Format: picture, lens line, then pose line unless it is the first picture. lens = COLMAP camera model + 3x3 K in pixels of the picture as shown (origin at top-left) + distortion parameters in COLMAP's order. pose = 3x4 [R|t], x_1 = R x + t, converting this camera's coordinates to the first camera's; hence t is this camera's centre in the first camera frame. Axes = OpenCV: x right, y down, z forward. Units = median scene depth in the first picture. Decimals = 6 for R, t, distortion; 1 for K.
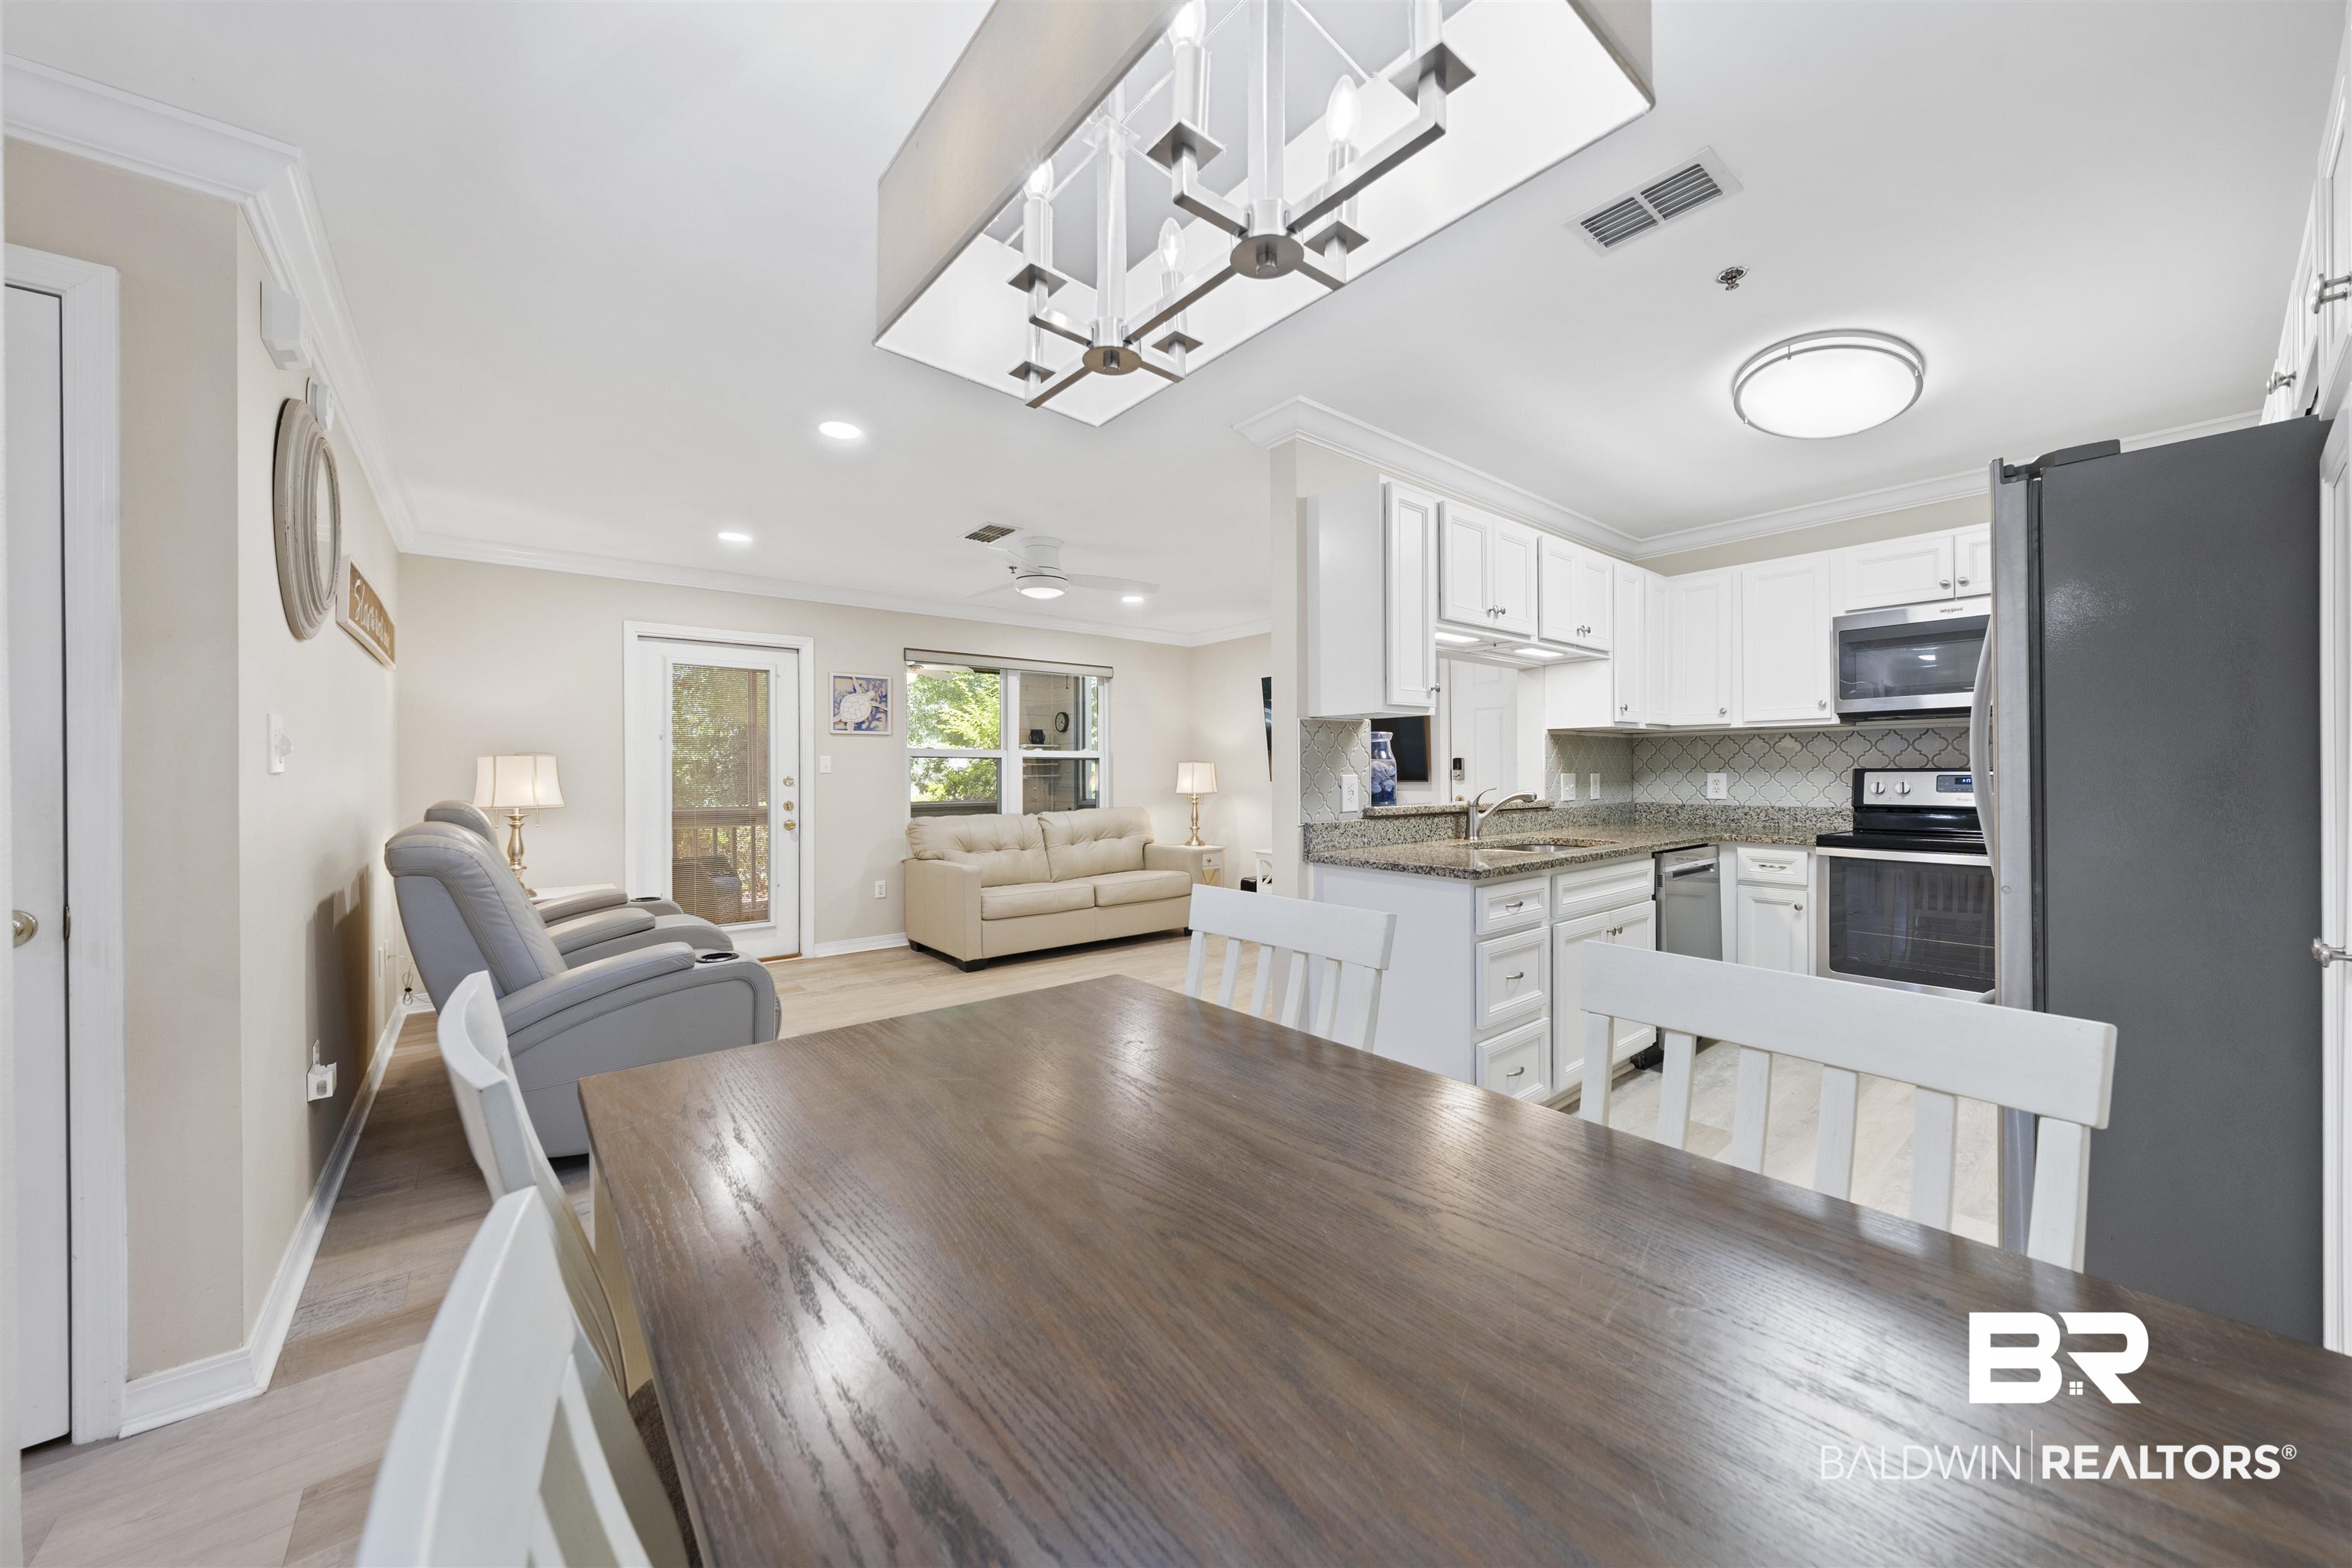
lens RADIAL K [[837.0, 0, 1181.5], [0, 837.0, 772.0], [0, 0, 1]] dist [-0.007058, -0.000146]
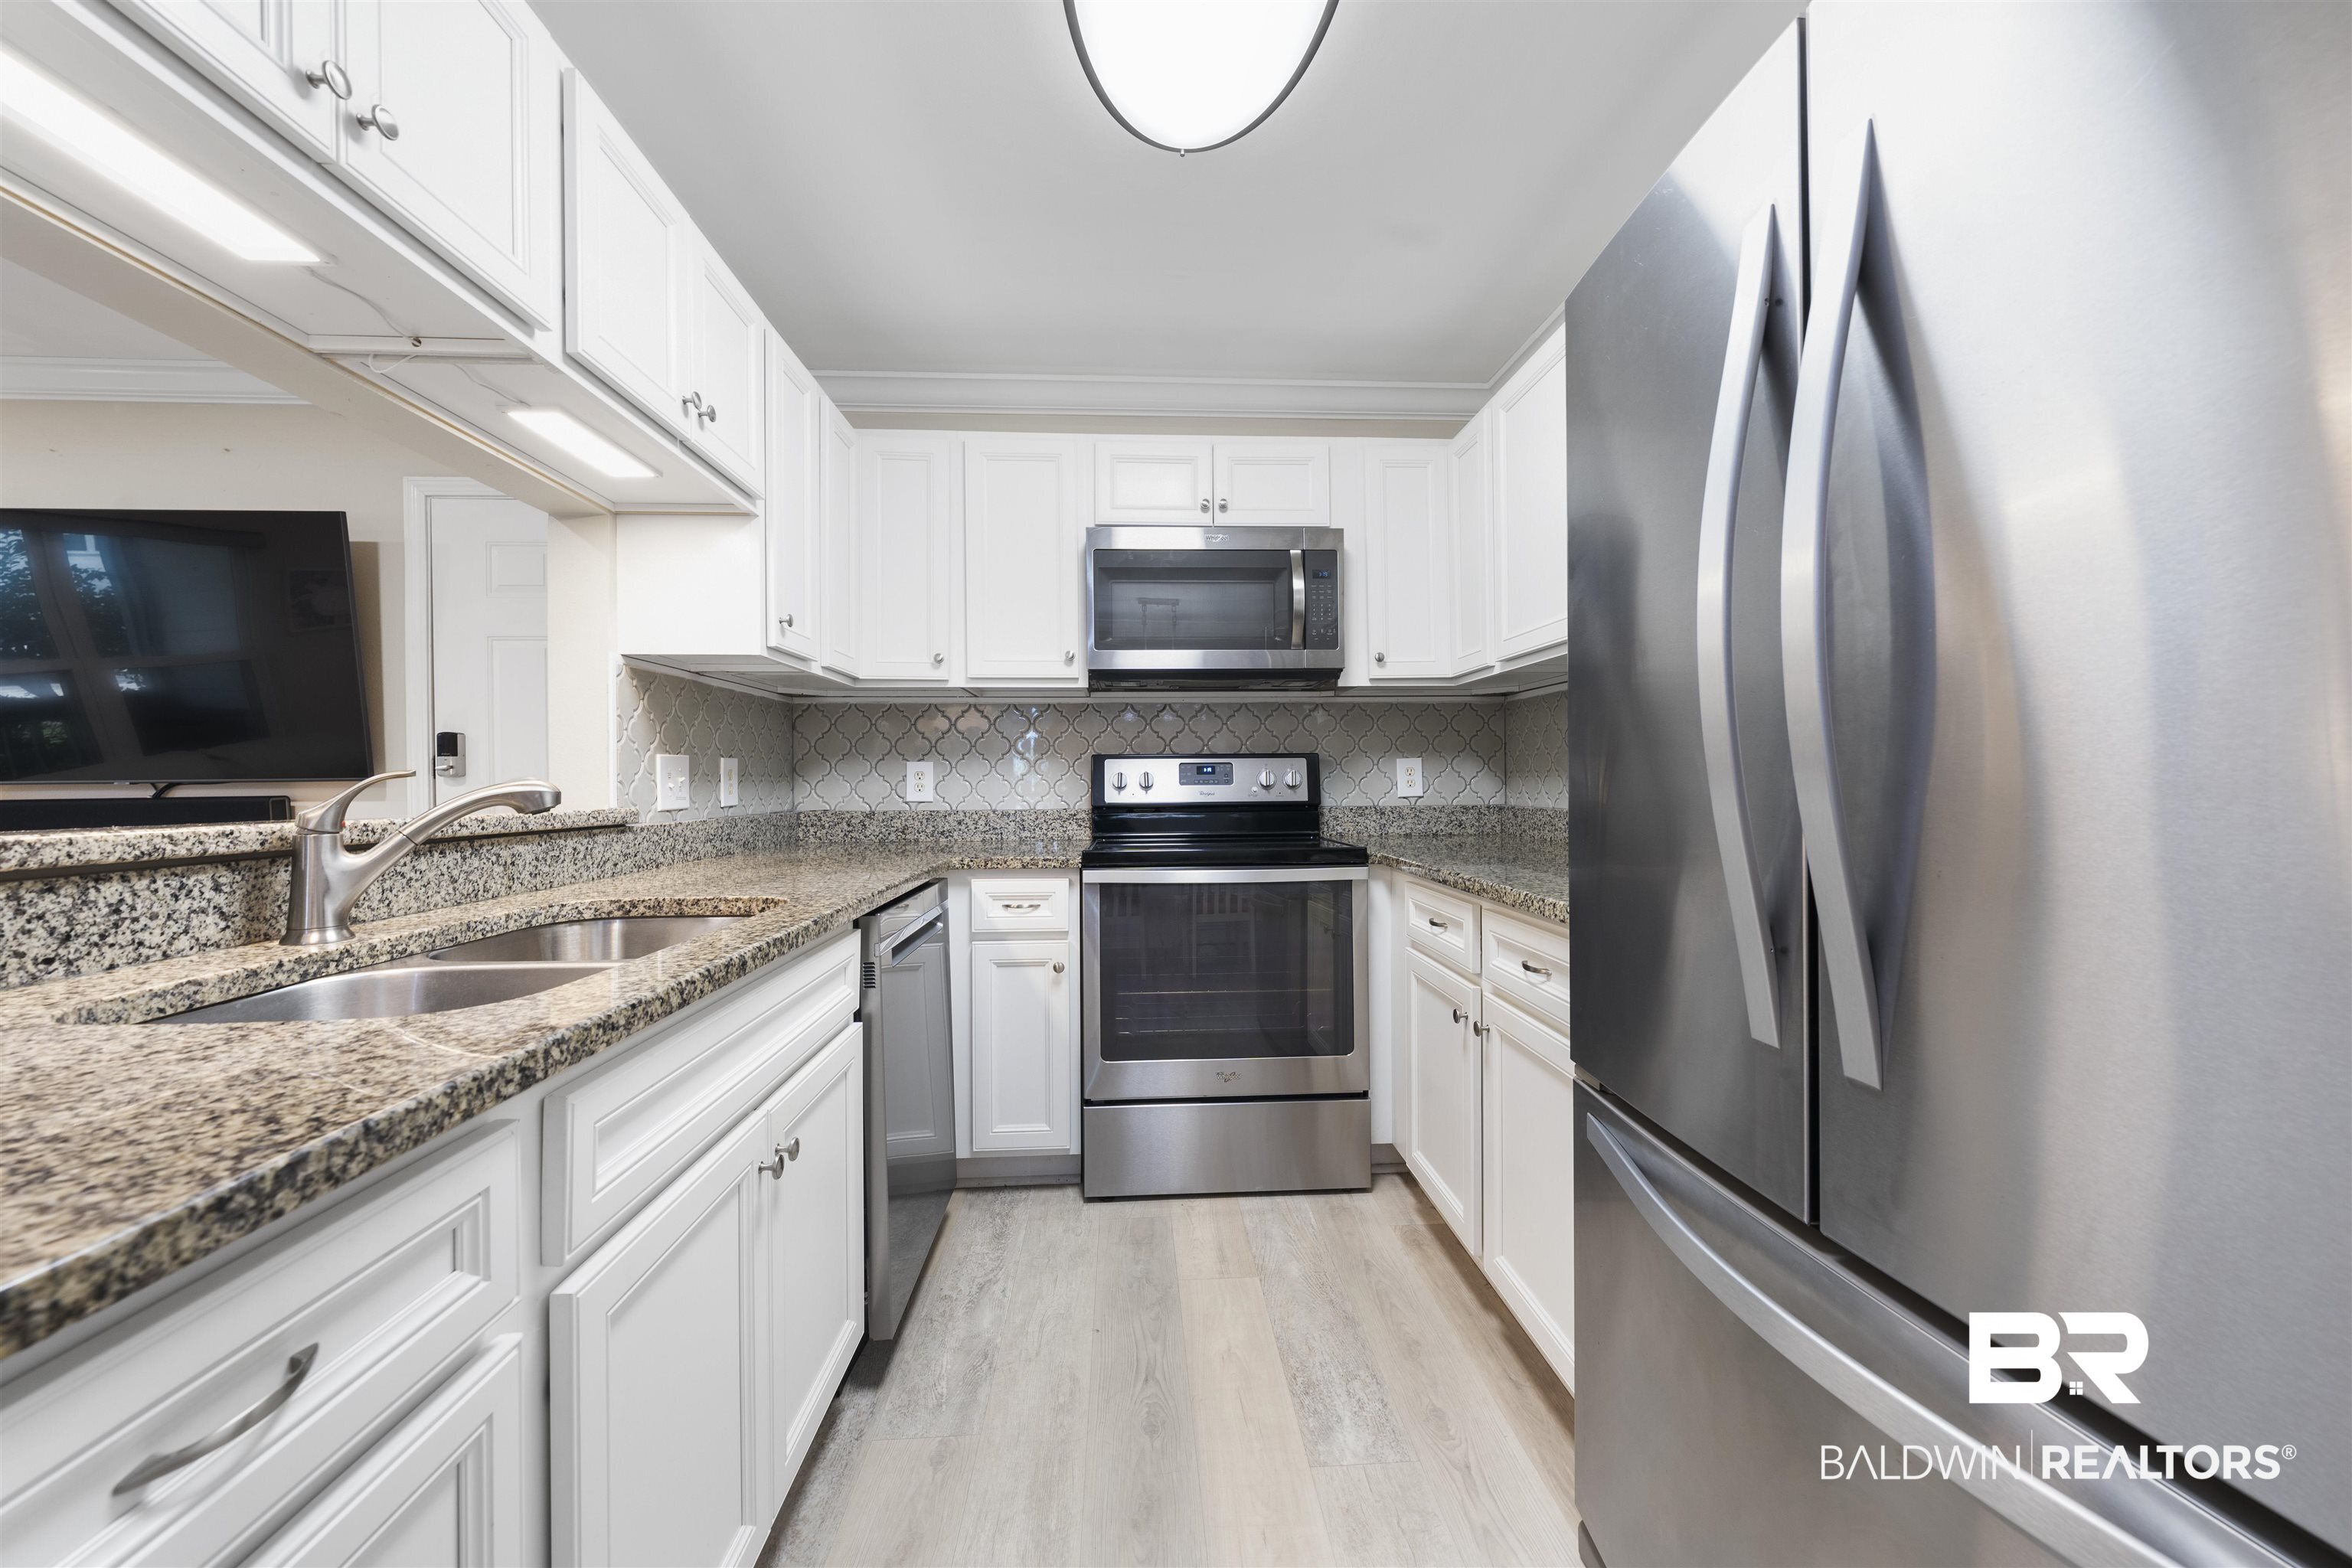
lens RADIAL K [[844.6, 0, 1181.5], [0, 844.6, 780.8], [0, 0, 1]] dist [-0.002108, -0.000289]
pose [[0.583472, 0.001021, 0.812133, 0.263427], [0.003535, 0.999987, -0.003797, 0.022795], [-0.812126, 0.005086, 0.583460, 0.525535]]
